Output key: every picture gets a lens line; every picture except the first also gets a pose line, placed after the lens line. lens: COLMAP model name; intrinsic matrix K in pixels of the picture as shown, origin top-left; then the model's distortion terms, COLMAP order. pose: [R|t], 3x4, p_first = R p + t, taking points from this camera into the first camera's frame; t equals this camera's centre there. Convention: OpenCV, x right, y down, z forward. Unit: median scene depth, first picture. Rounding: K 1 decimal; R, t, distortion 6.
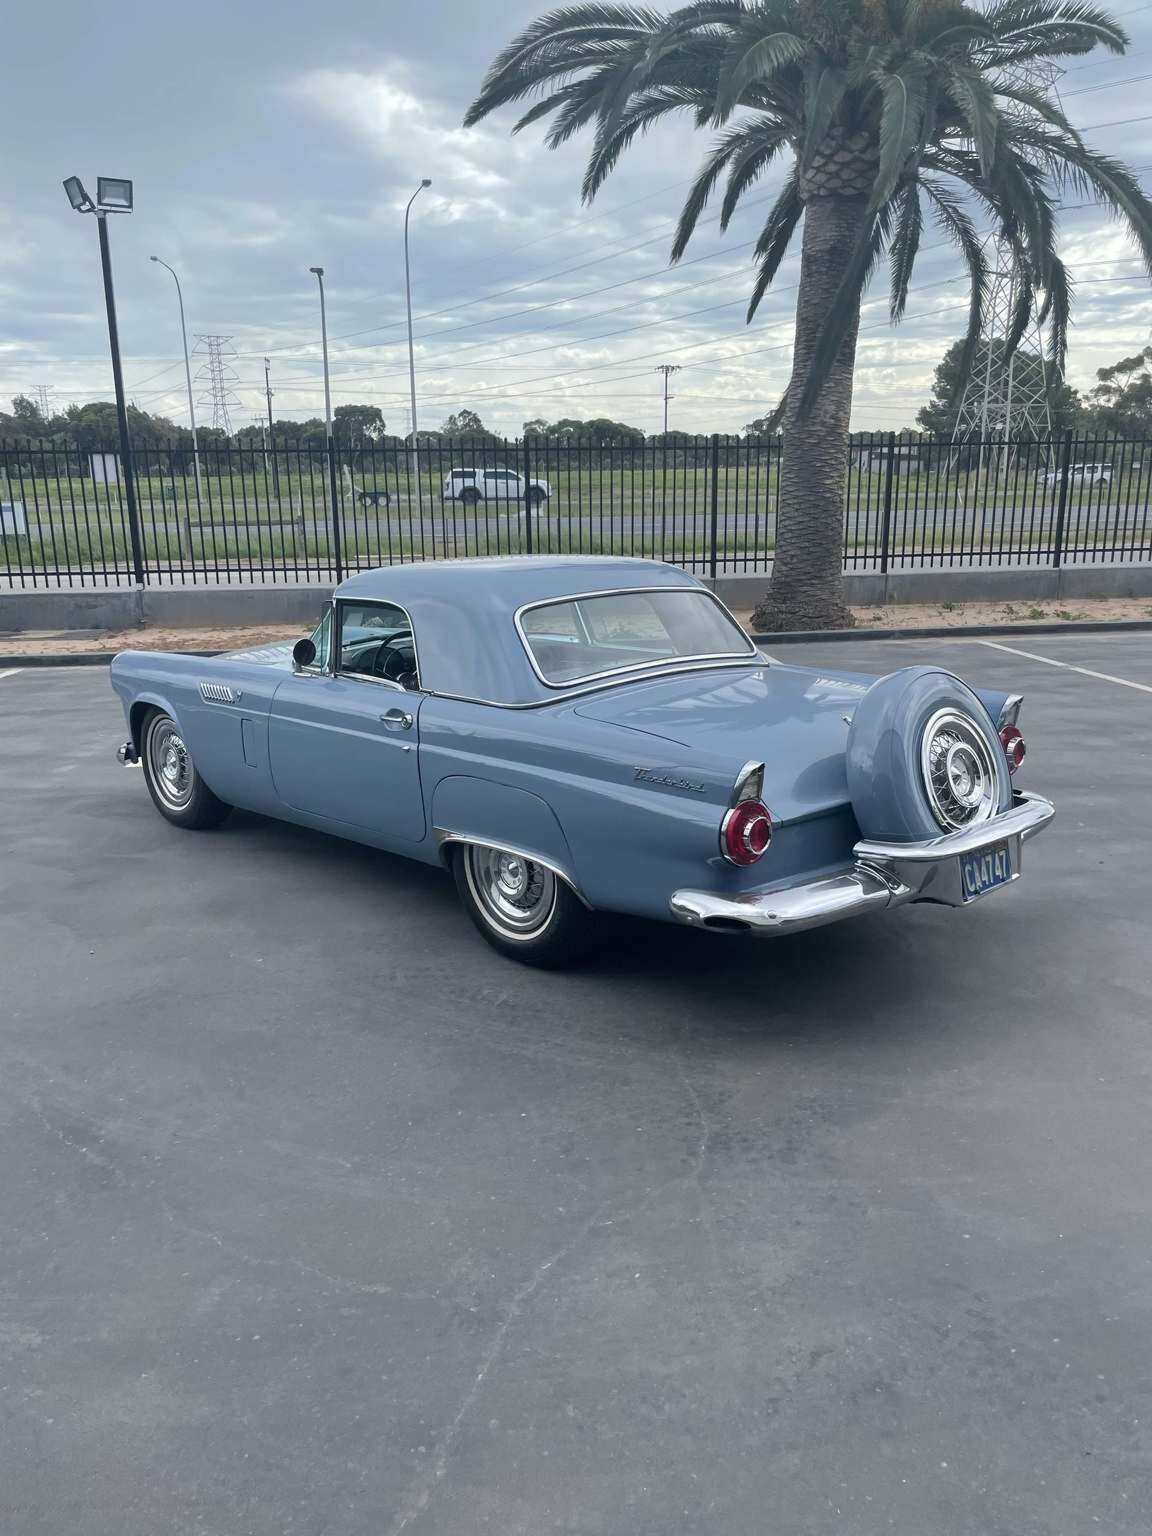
lens RADIAL K [[1339.8, 0, 579.2], [0, 1339.8, 793.9], [0, 0, 1]] dist [0.076008, -0.086740]
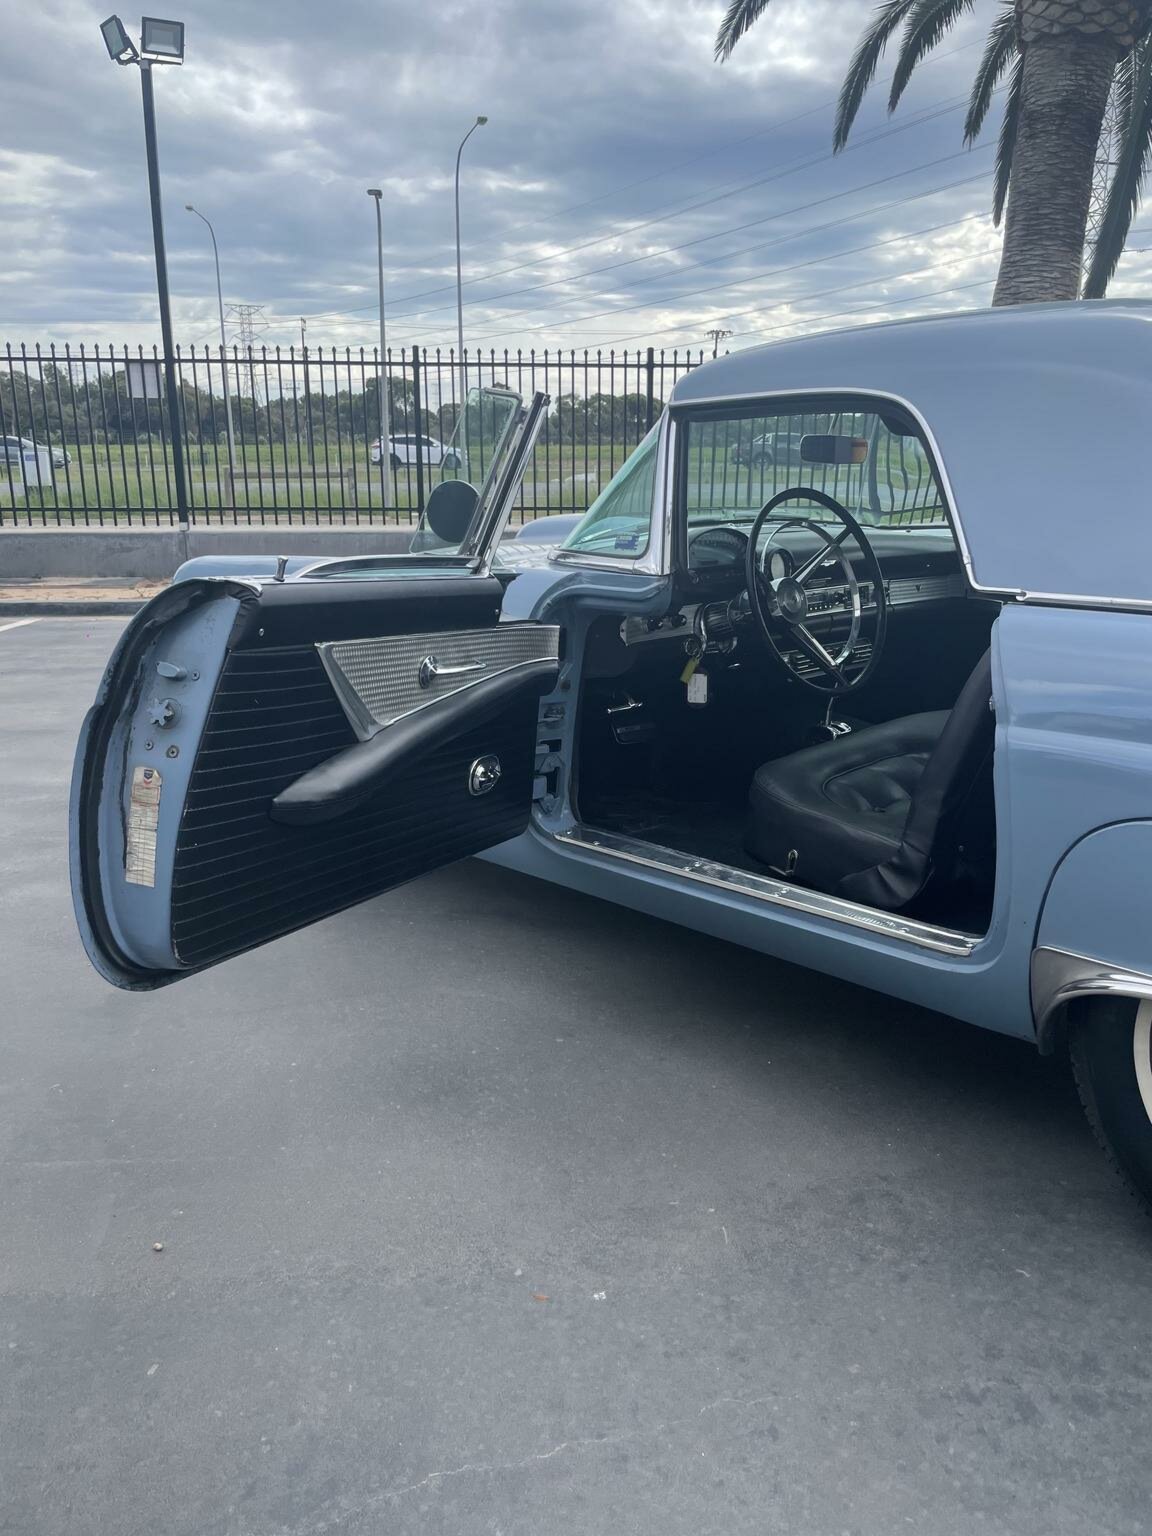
lens RADIAL K [[1204.3, 0, 546.5], [0, 1204.3, 770.7], [0, 0, 1]] dist [0.073578, -0.095816]
pose [[0.999900, 0.013344, -0.004739, -0.130112], [-0.013325, 0.999903, 0.004135, -0.011787], [0.004794, -0.004071, 0.999980, 0.341600]]
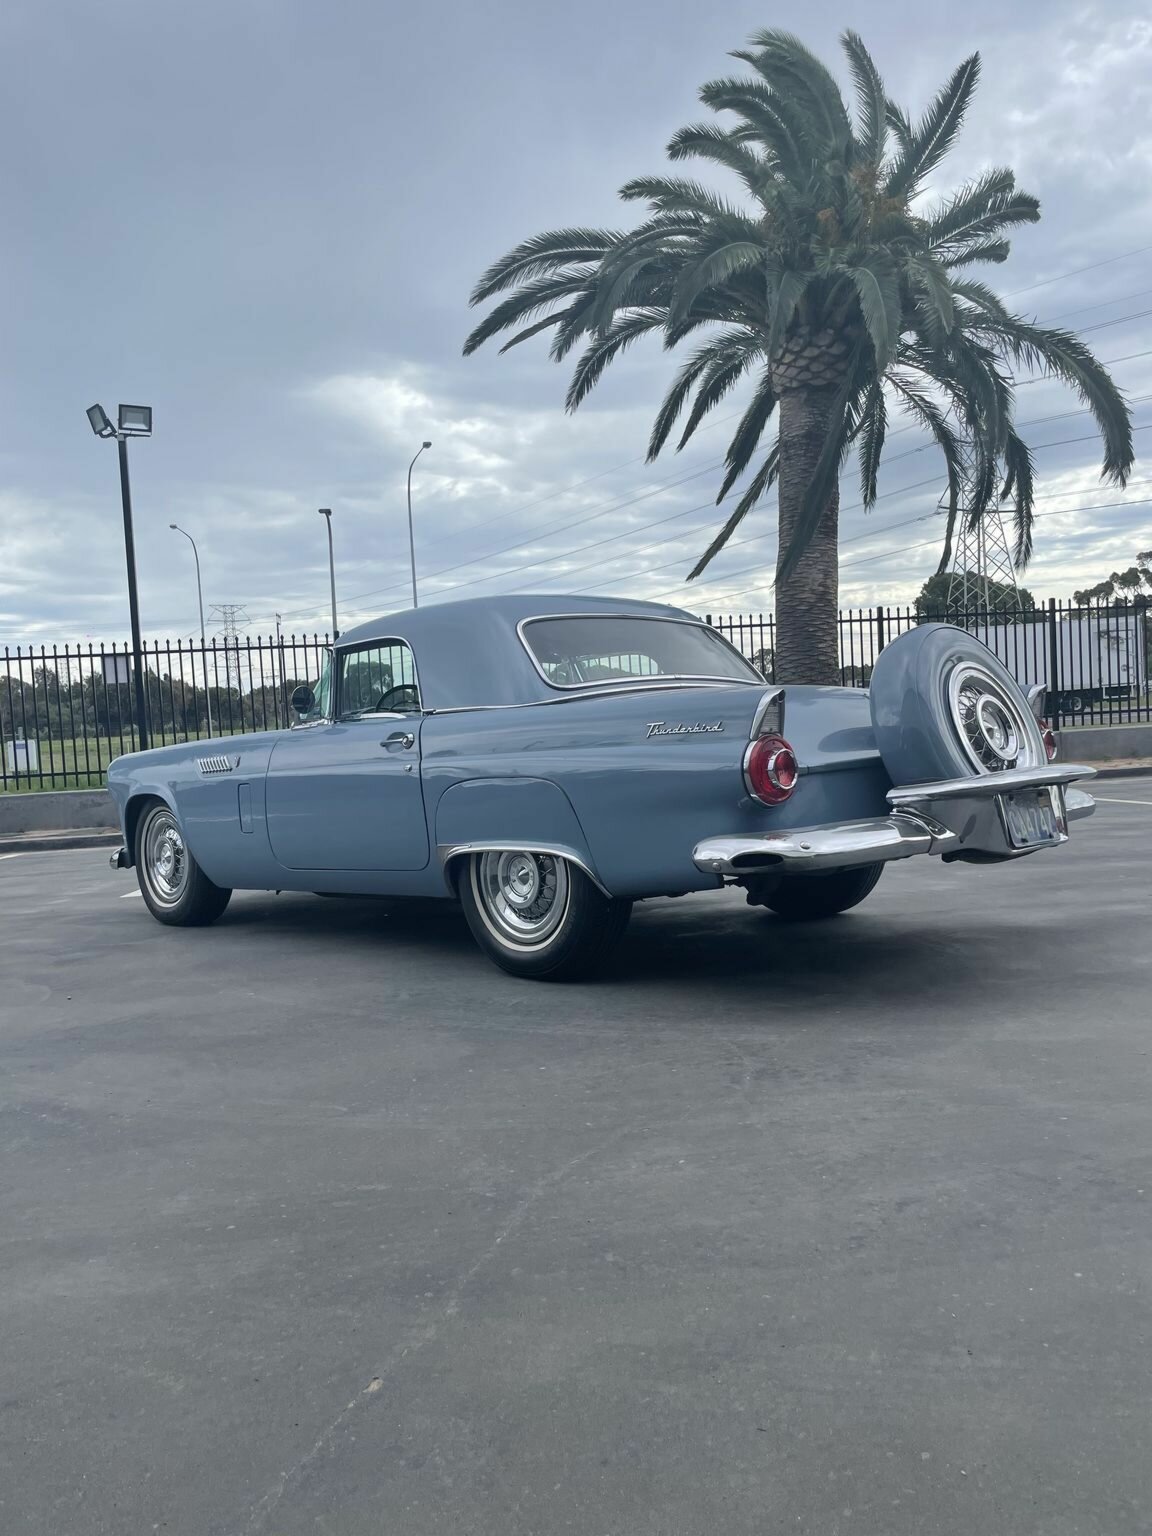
lens RADIAL K [[1330.5, 0, 576.0], [0, 1330.5, 768.0], [0, 0, 1]] dist [0.073622, -0.007653]
pose [[0.999116, -0.041946, -0.002841, -0.003357], [0.040246, 0.973781, -0.223901, 0.097785], [0.012158, 0.223589, 0.974608, 0.039926]]
